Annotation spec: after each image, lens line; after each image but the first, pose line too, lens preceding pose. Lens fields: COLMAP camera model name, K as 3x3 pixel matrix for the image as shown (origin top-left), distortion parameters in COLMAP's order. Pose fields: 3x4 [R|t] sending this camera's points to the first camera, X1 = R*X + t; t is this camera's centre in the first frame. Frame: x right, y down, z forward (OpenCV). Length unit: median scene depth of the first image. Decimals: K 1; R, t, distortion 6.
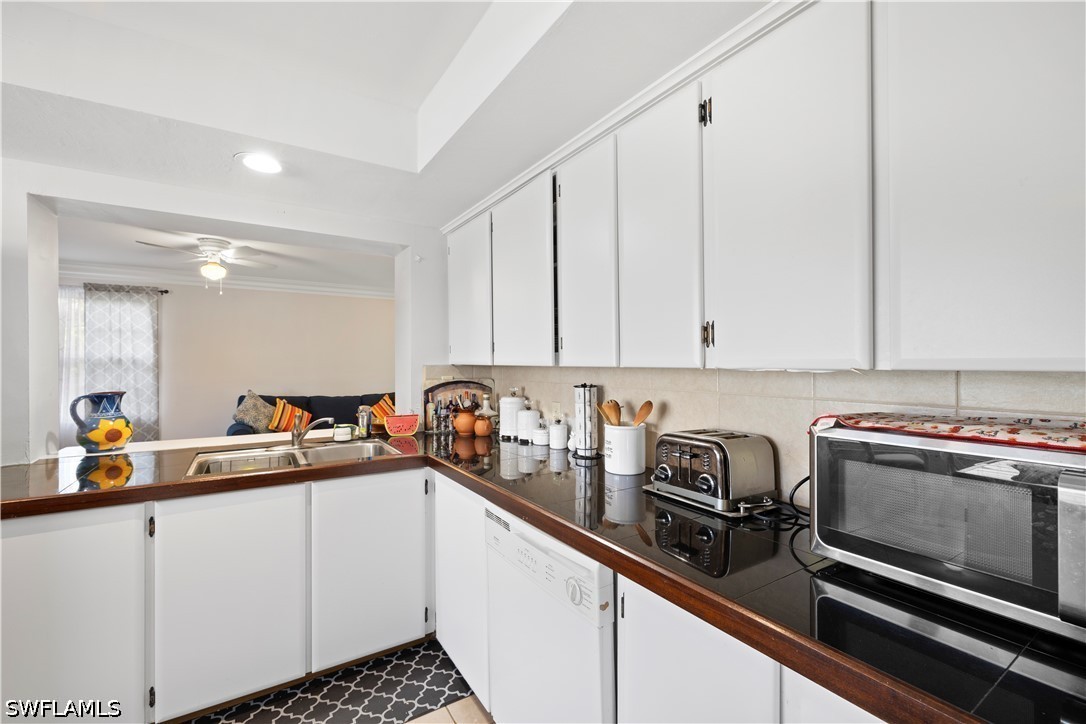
lens RADIAL K [[459.0, 0, 540.9], [0, 459.0, 356.7], [0, 0, 1]] dist [-0.000067, -0.000019]
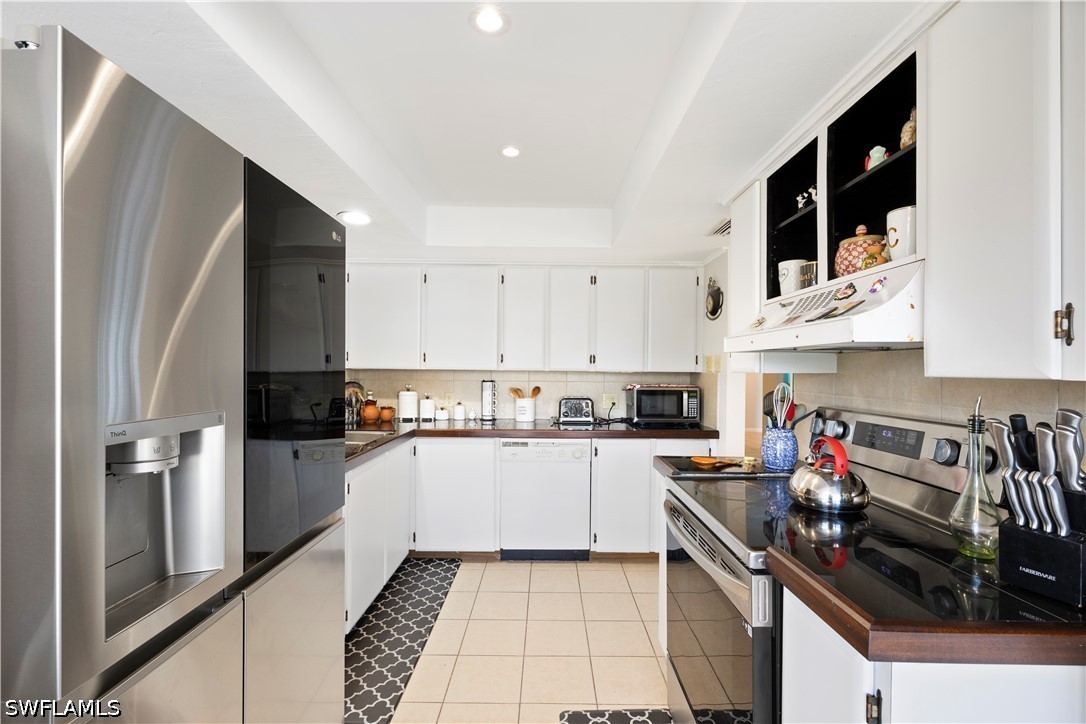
lens RADIAL K [[459.0, 0, 540.9], [0, 459.0, 356.7], [0, 0, 1]] dist [-0.000067, -0.000019]
pose [[0.536518, 0.027986, 0.843425, -1.116822], [-0.017800, 0.999603, -0.021845, 0.003902], [-0.843701, -0.003293, 0.536803, -0.124624]]
